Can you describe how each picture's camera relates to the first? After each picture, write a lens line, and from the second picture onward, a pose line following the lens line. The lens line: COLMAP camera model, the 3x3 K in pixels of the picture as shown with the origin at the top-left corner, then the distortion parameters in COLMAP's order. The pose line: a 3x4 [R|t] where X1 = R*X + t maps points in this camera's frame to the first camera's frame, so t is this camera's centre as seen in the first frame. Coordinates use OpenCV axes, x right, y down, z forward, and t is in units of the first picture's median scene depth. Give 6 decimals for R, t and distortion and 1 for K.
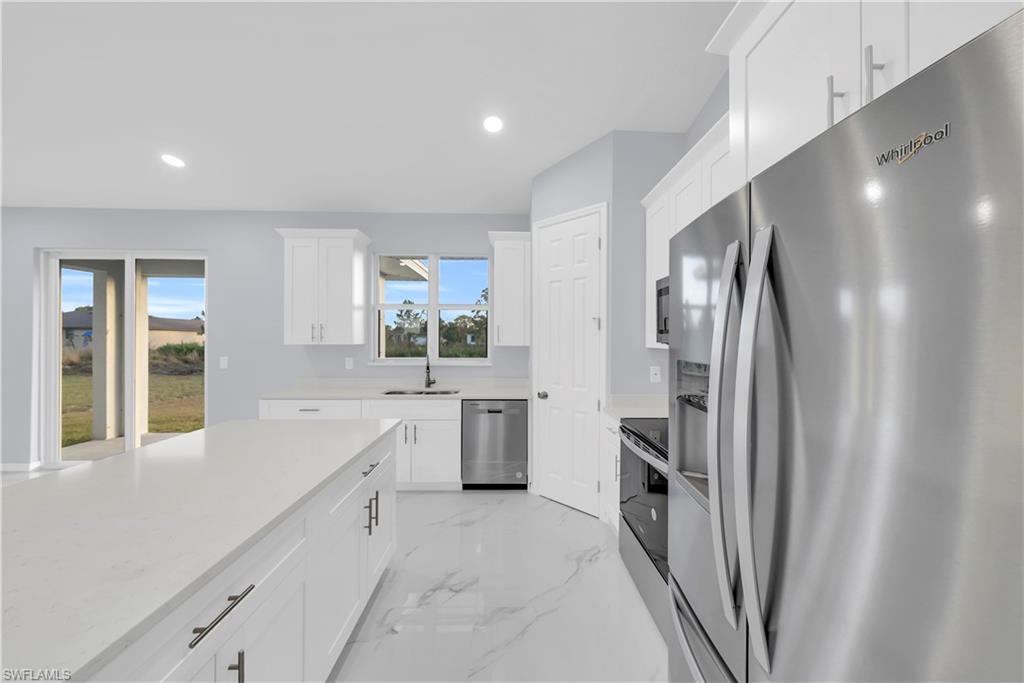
lens RADIAL K [[351.5, 0, 518.6], [0, 351.5, 340.1], [0, 0, 1]] dist [0.000343, -0.000032]
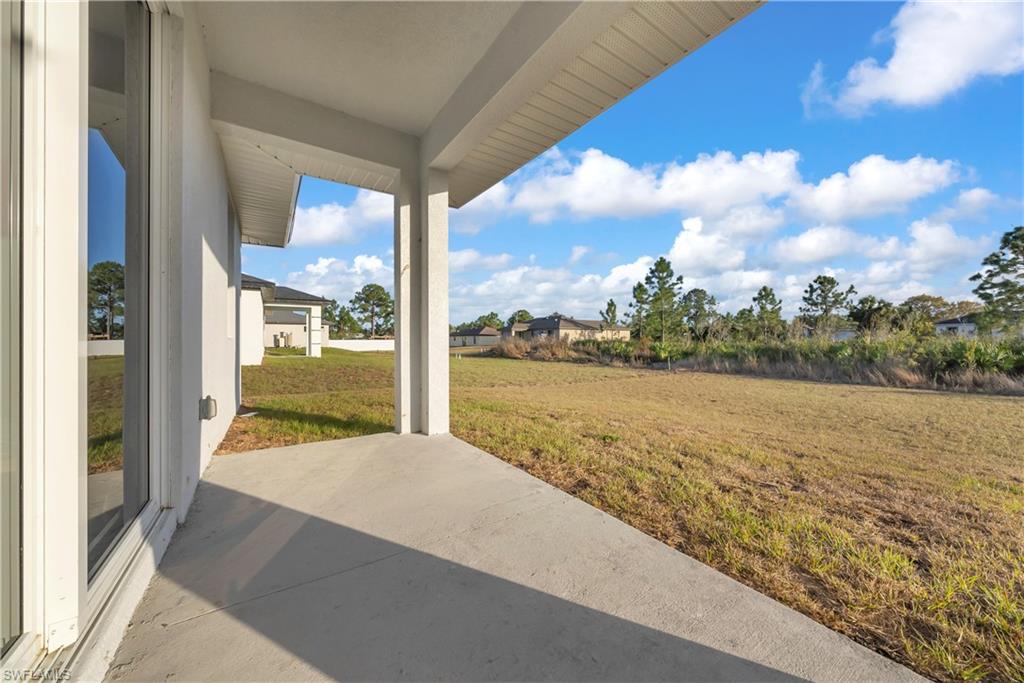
lens RADIAL K [[351.5, 0, 518.6], [0, 351.5, 340.1], [0, 0, 1]] dist [0.000343, -0.000032]
pose [[0.555090, -0.004027, -0.831780, -1.261555], [0.001557, 0.999992, -0.003802, 0.274249], [0.831789, 0.000815, 0.555092, 2.068125]]
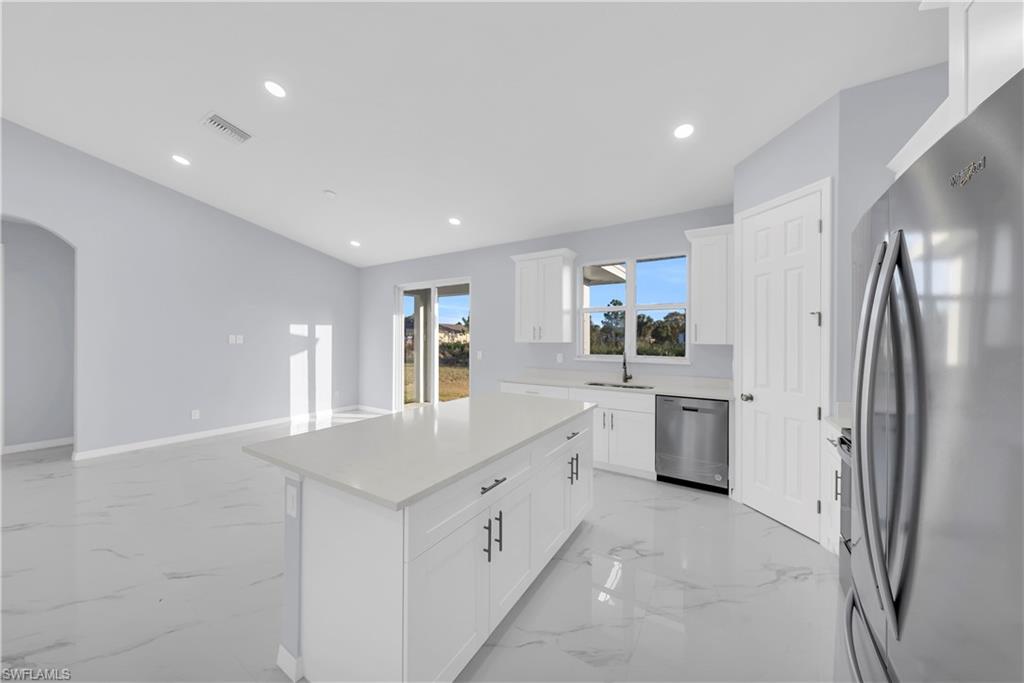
lens RADIAL K [[351.5, 0, 518.6], [0, 351.5, 340.1], [0, 0, 1]] dist [0.000343, -0.000032]
pose [[0.840356, -0.000250, -0.542035, 0.063054], [0.001396, 0.999998, 0.001702, 0.002011], [0.542033, -0.002187, 0.840354, -0.110476]]
